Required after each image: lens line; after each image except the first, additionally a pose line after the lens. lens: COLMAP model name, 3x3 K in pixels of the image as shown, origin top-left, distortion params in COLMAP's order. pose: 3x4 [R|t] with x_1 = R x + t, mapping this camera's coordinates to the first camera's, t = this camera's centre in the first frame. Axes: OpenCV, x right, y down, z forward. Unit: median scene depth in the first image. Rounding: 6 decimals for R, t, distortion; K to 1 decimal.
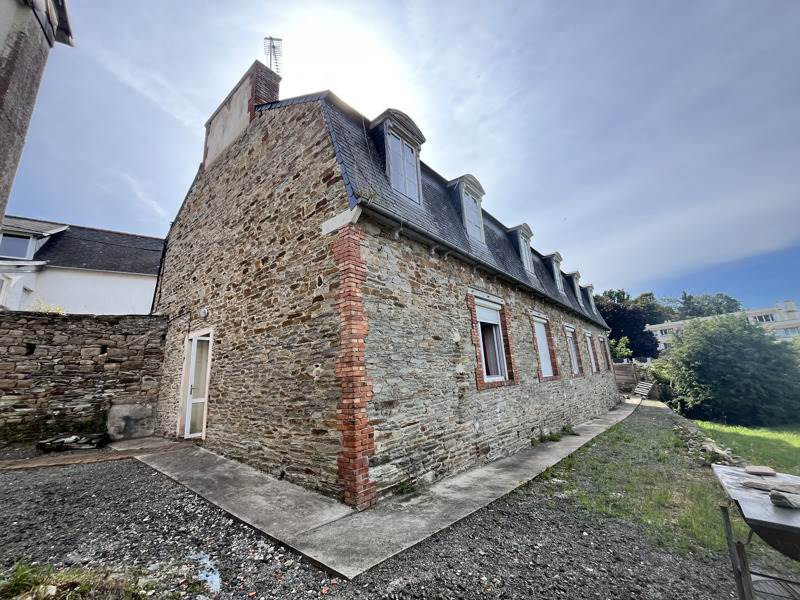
lens RADIAL K [[324.5, 0, 400.0], [0, 324.5, 300.0], [0, 0, 1]] dist [0.001835, -0.000012]
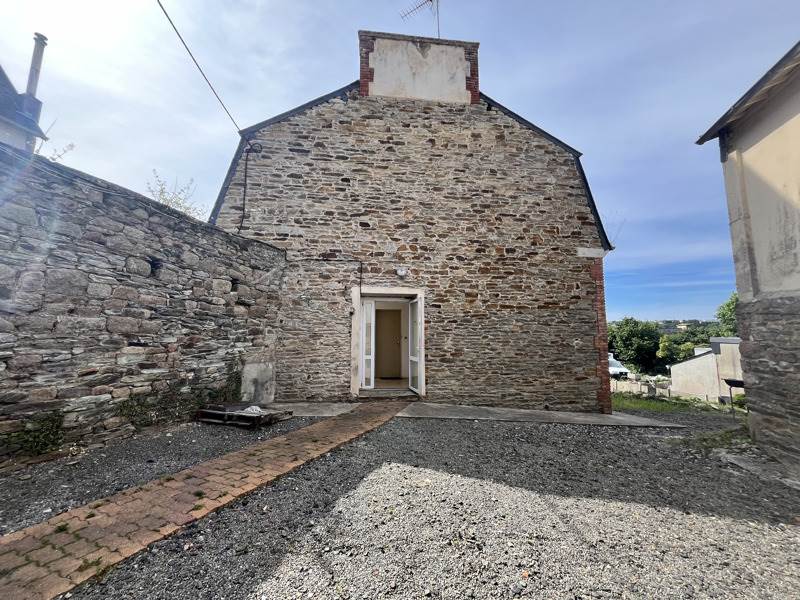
lens RADIAL K [[324.5, 0, 400.0], [0, 324.5, 300.0], [0, 0, 1]] dist [0.001835, -0.000012]
pose [[0.695889, 0.141246, 0.704122, -1.279285], [-0.215511, 0.976351, 0.017137, 0.108612], [-0.685050, -0.163672, 0.709872, 0.307961]]
